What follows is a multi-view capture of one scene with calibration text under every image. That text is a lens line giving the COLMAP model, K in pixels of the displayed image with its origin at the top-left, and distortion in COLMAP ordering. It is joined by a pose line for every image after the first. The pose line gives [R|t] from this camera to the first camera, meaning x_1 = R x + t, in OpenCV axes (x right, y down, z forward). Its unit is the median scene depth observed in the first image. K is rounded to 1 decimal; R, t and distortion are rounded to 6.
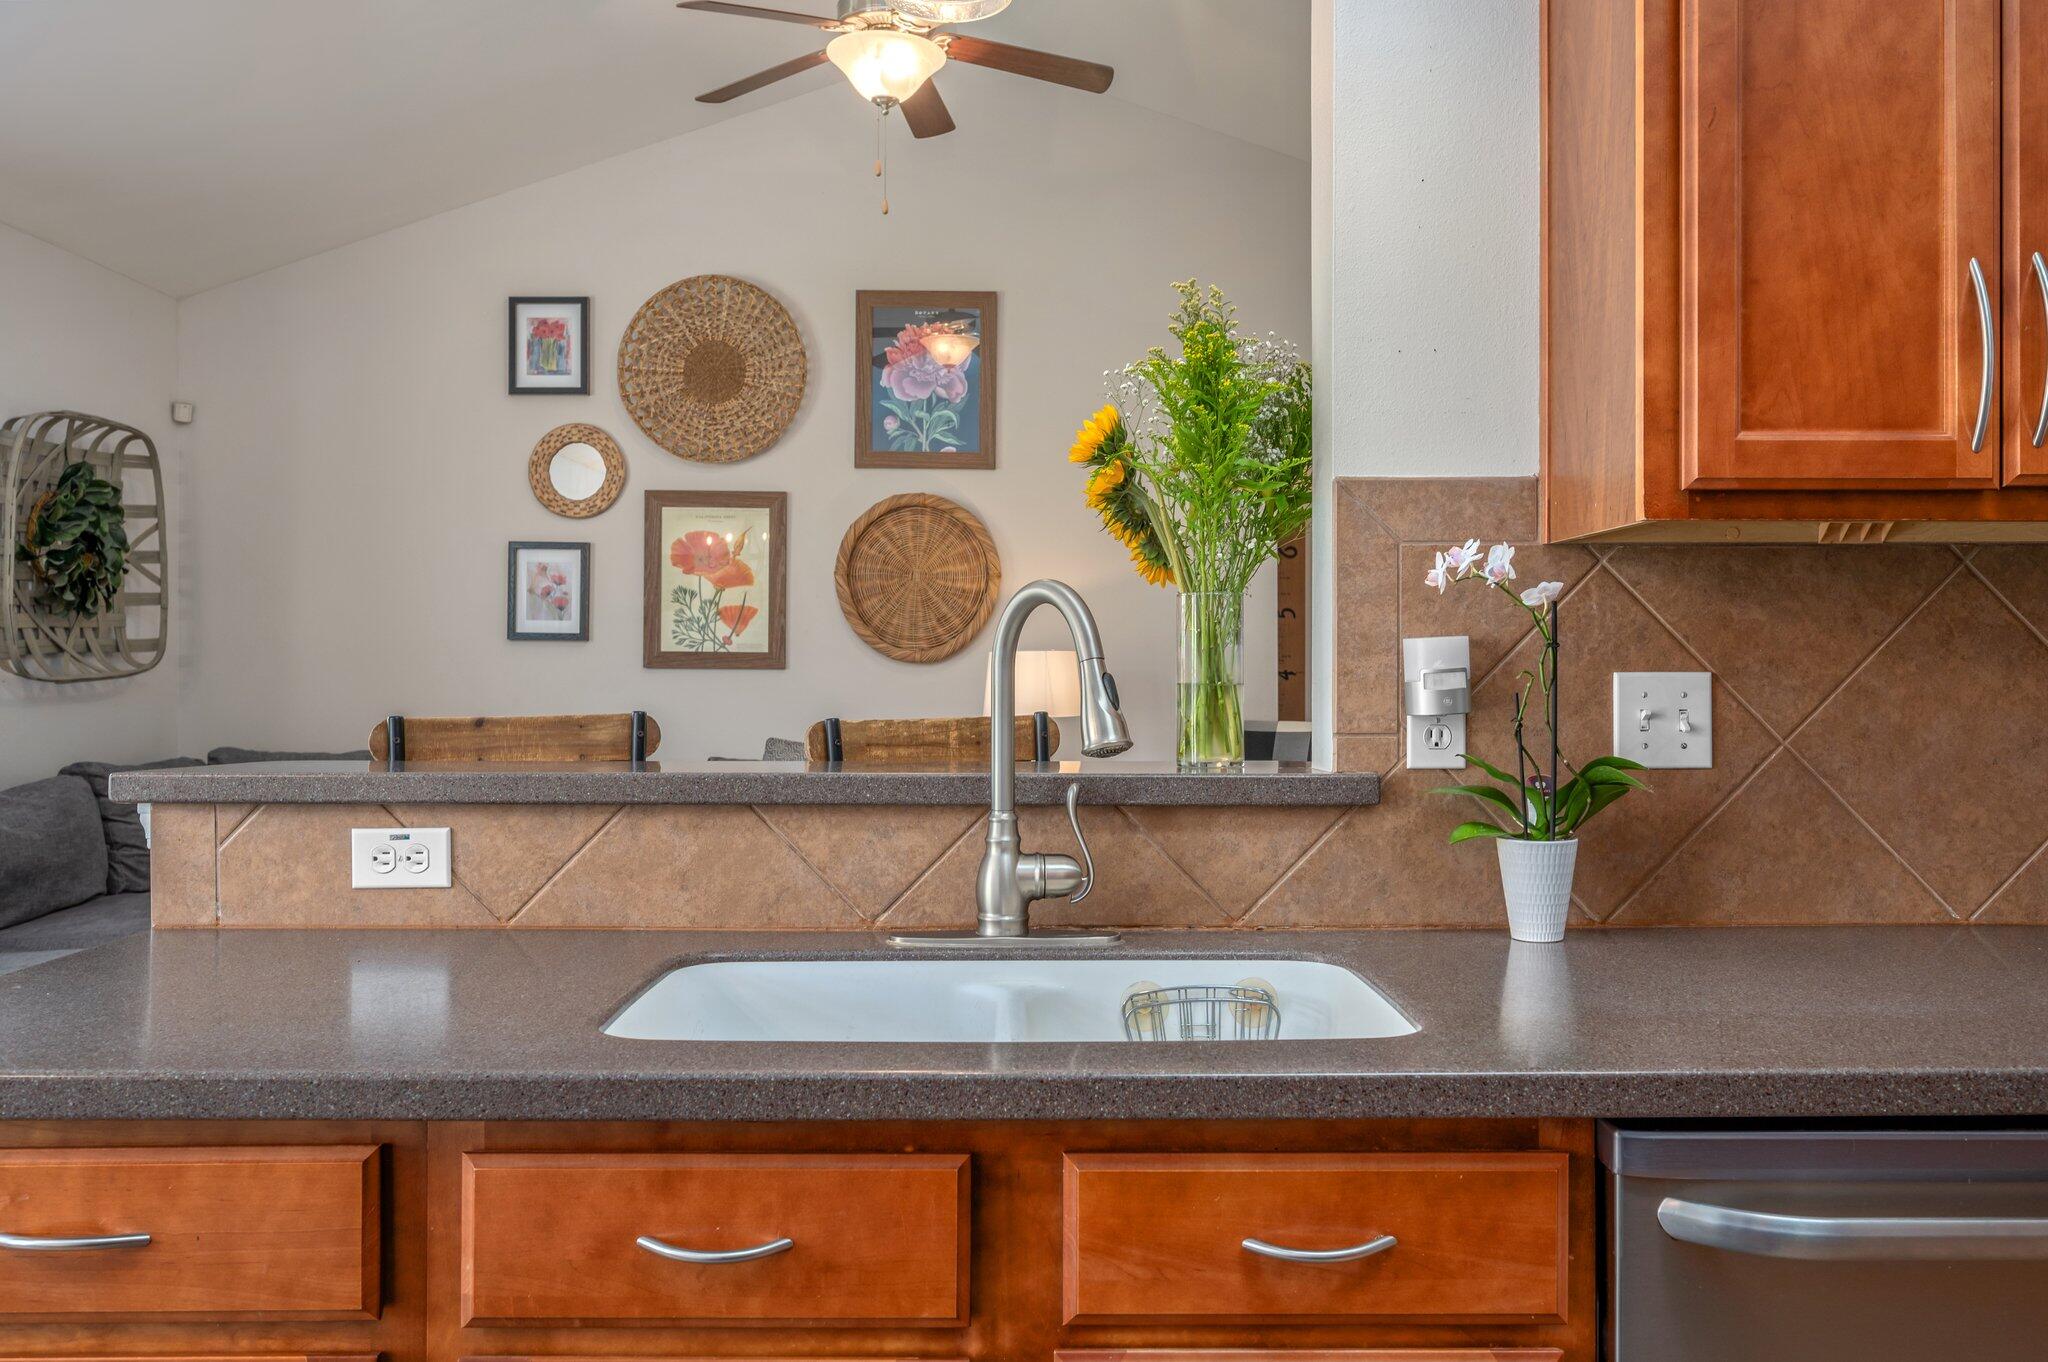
lens RADIAL K [[1559.2, 0, 1022.9], [0, 1559.2, 666.4], [0, 0, 1]] dist [-0.001882, 0.001417]
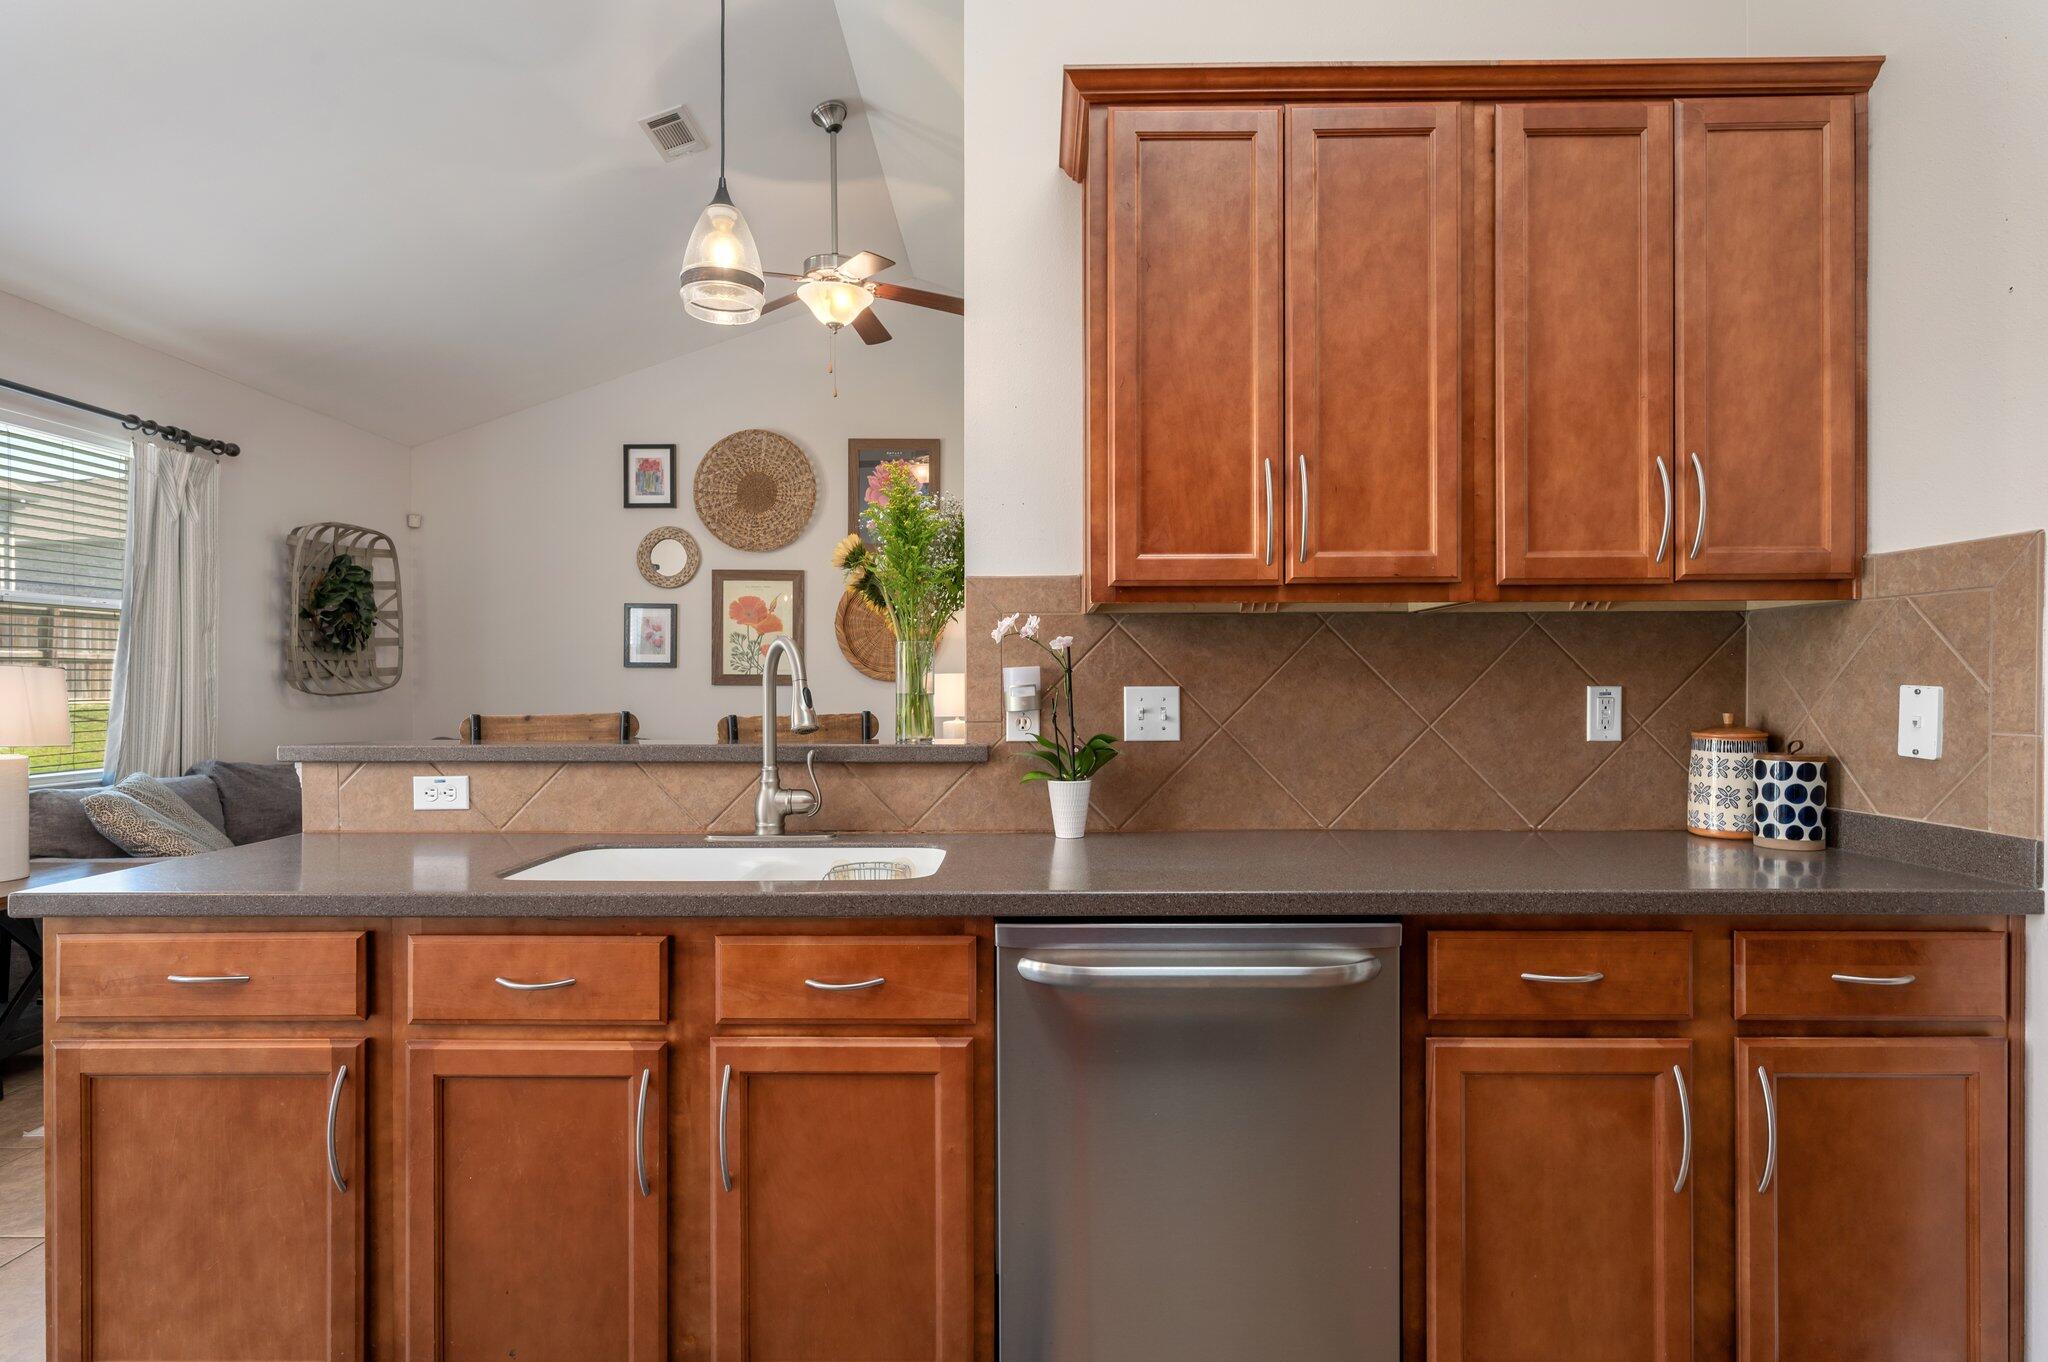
lens RADIAL K [[1080.4, 0, 1020.4], [0, 1080.4, 690.6], [0, 0, 1]] dist [0.000977, 0.000194]
pose [[0.999839, -0.002952, -0.017713, 0.281910], [0.003076, 0.999971, 0.006988, -0.000634], [0.017692, -0.007042, 0.999819, -0.219829]]
